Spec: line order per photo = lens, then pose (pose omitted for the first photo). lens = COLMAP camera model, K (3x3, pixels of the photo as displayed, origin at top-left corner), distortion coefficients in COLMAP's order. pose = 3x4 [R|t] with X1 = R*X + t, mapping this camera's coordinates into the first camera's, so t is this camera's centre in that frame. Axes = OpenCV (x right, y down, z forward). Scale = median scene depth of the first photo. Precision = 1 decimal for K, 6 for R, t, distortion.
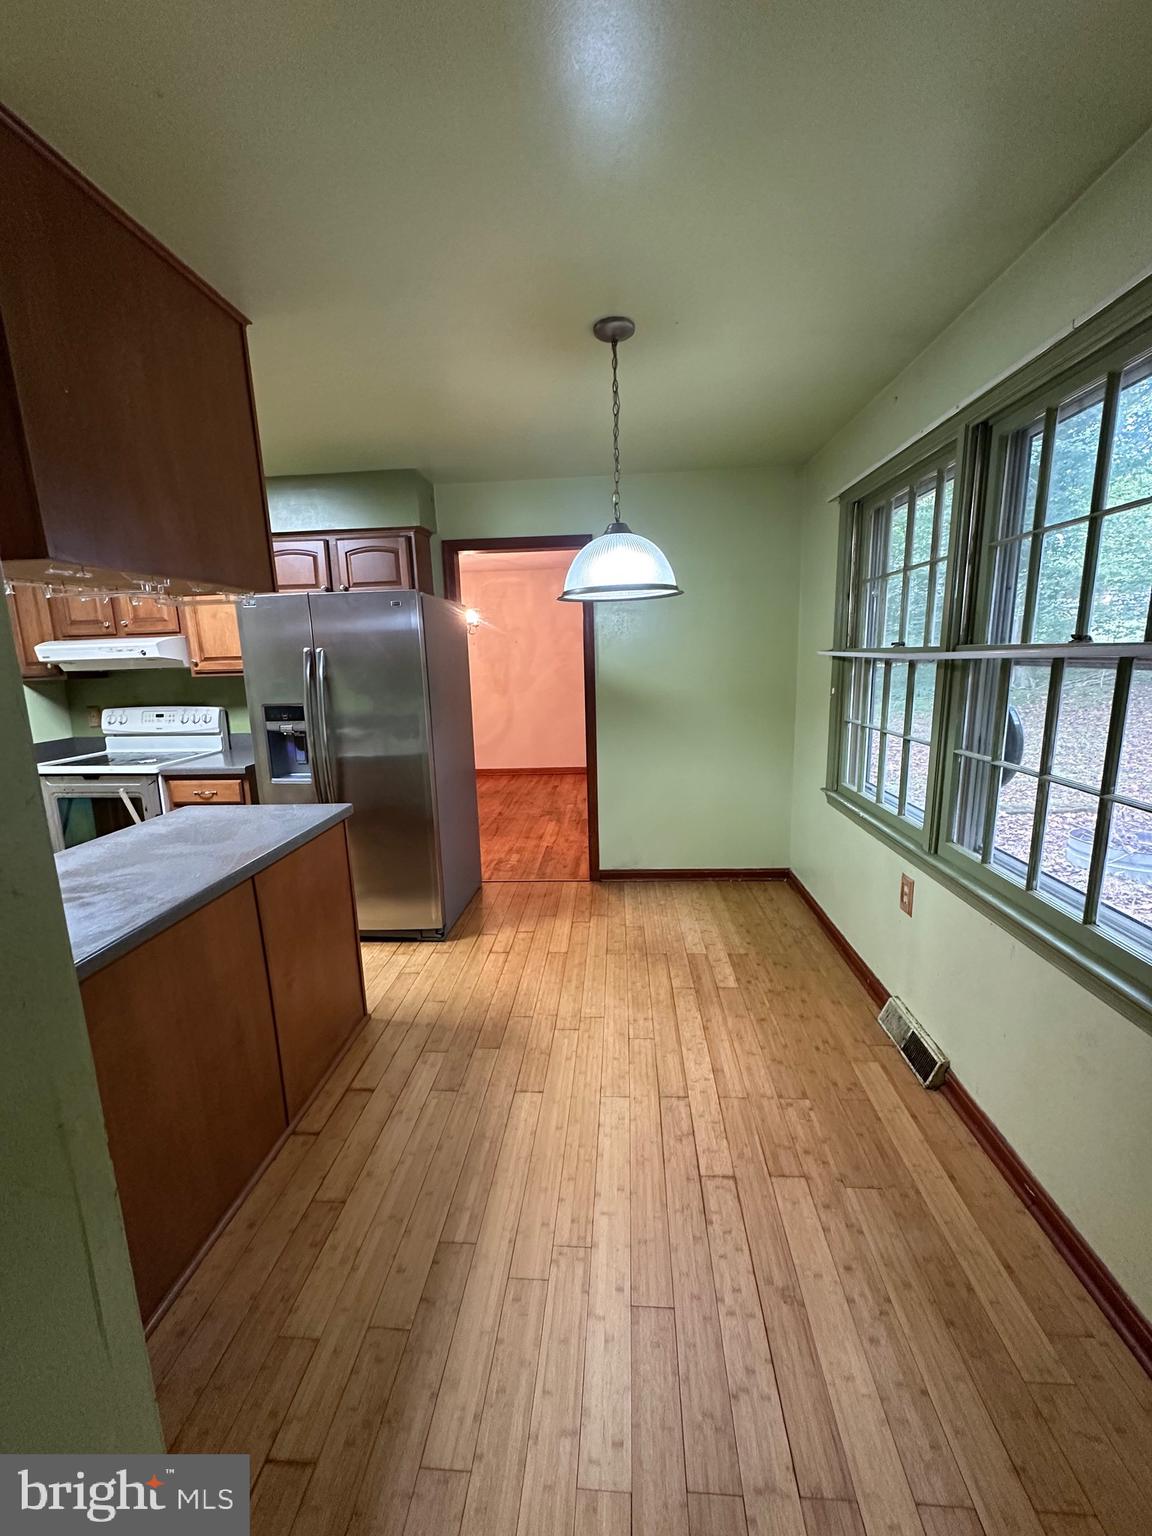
lens RADIAL K [[607.2, 0, 582.3], [0, 607.2, 763.0], [0, 0, 1]] dist [-0.002661, 0.001320]
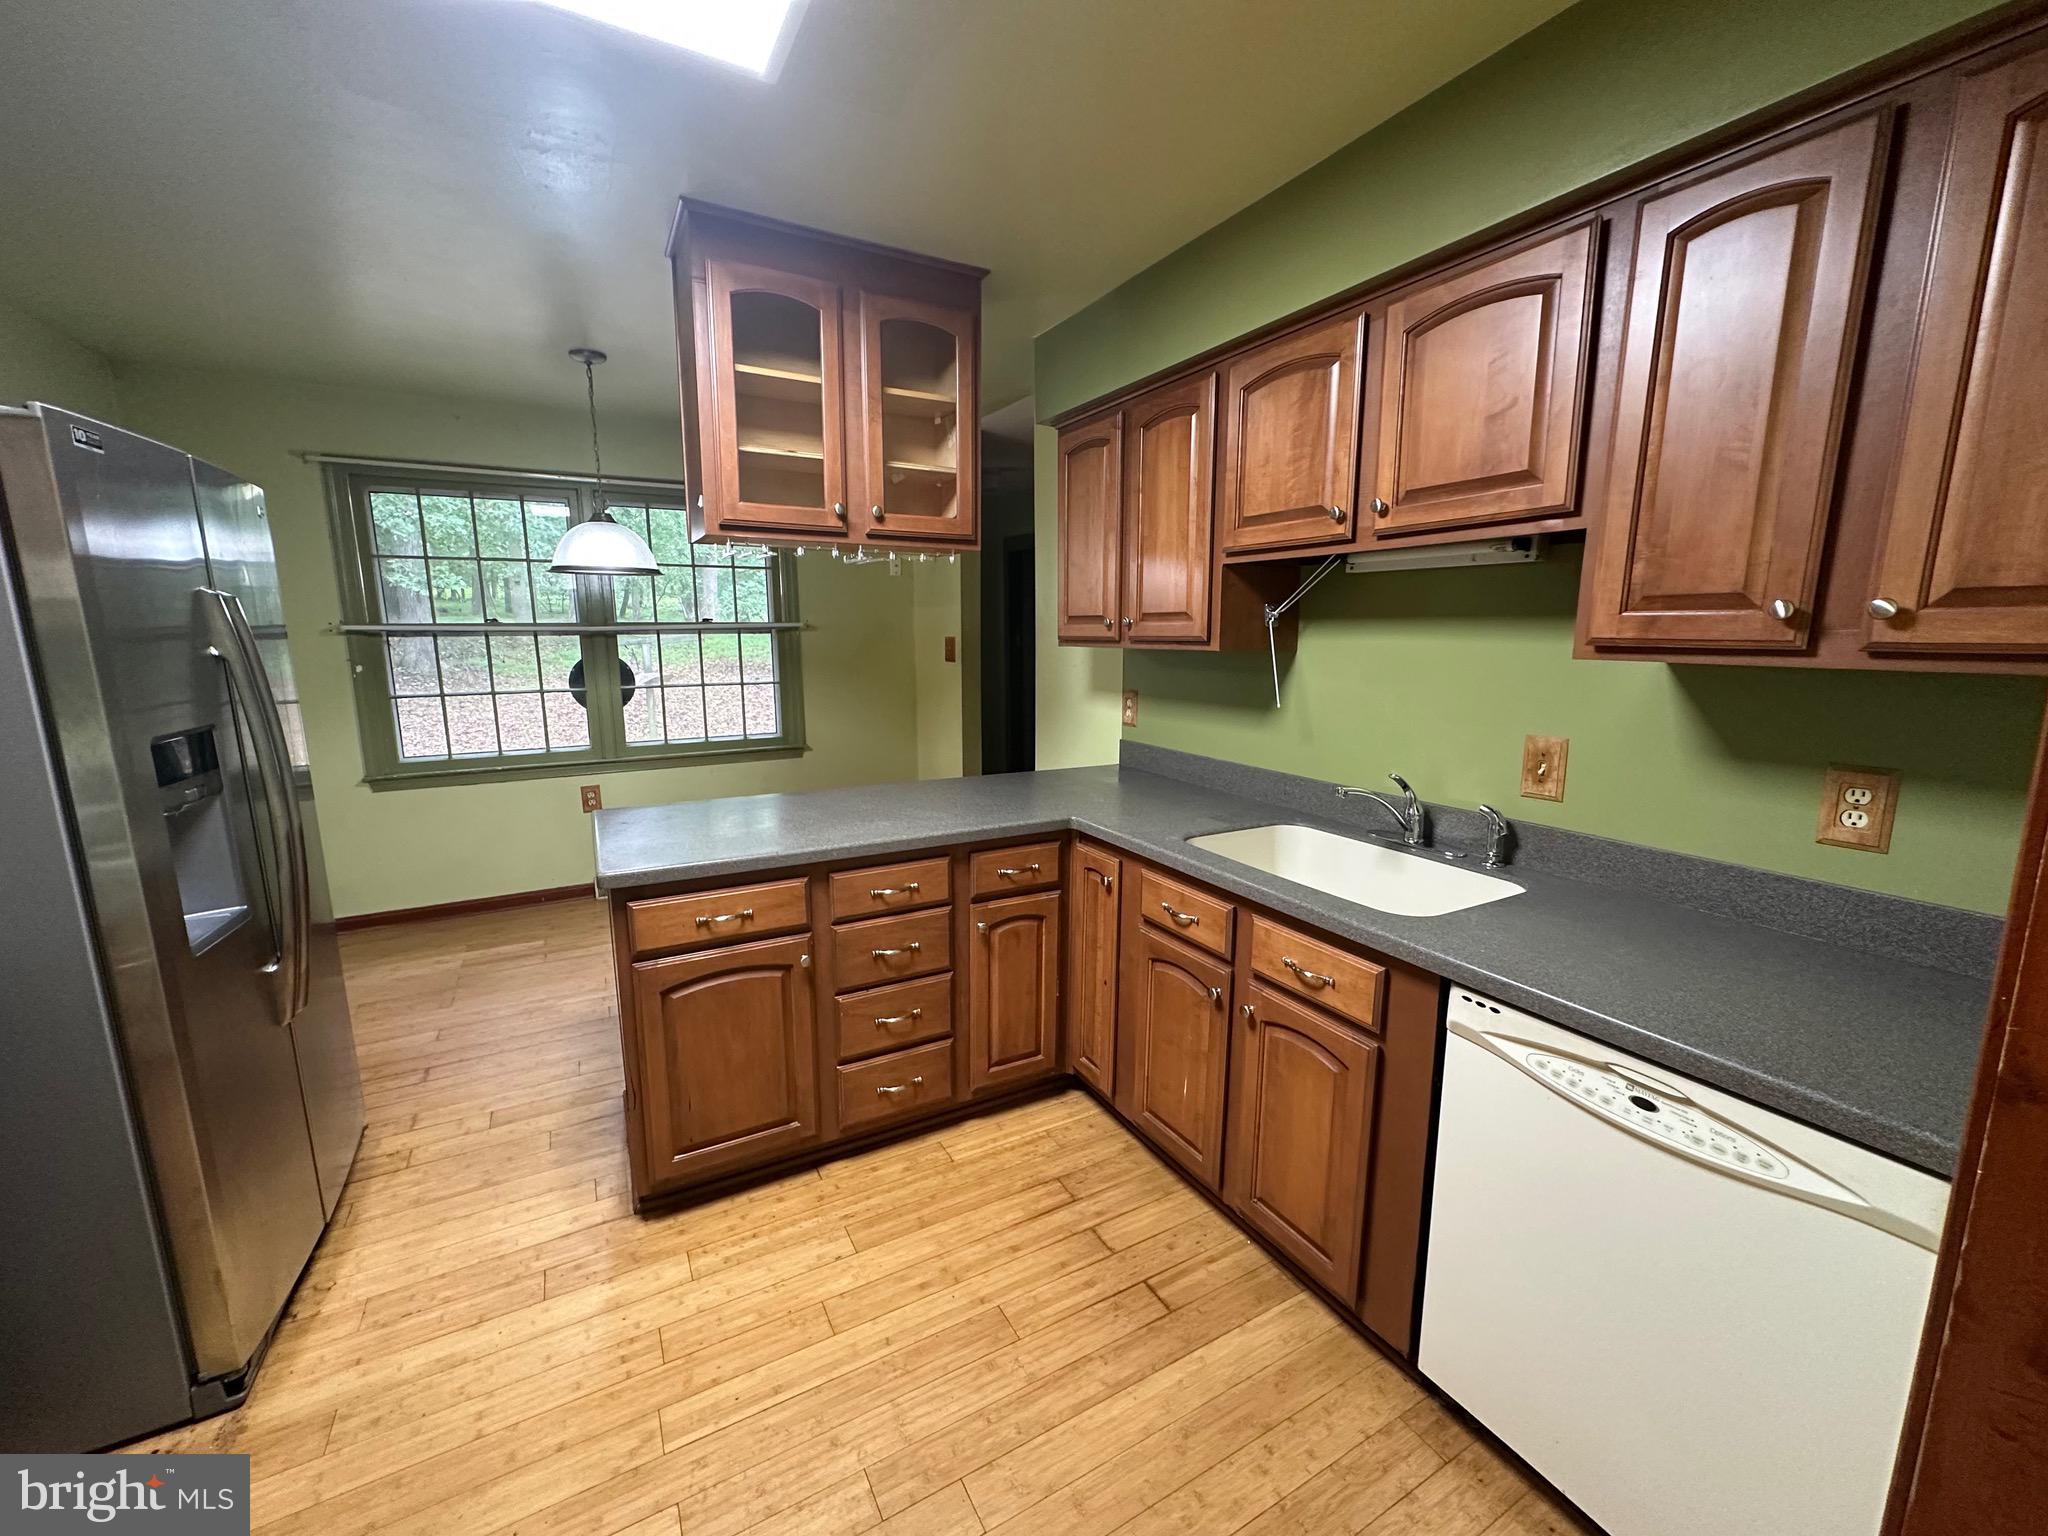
lens RADIAL K [[809.6, 0, 1016.1], [0, 809.6, 760.2], [0, 0, 1]] dist [-0.002661, 0.001320]
pose [[-0.531505, -0.114954, 0.839218, -1.204379], [0.169881, 0.956153, 0.238563, -0.114763], [-0.829845, 0.269365, -0.488672, 0.834908]]
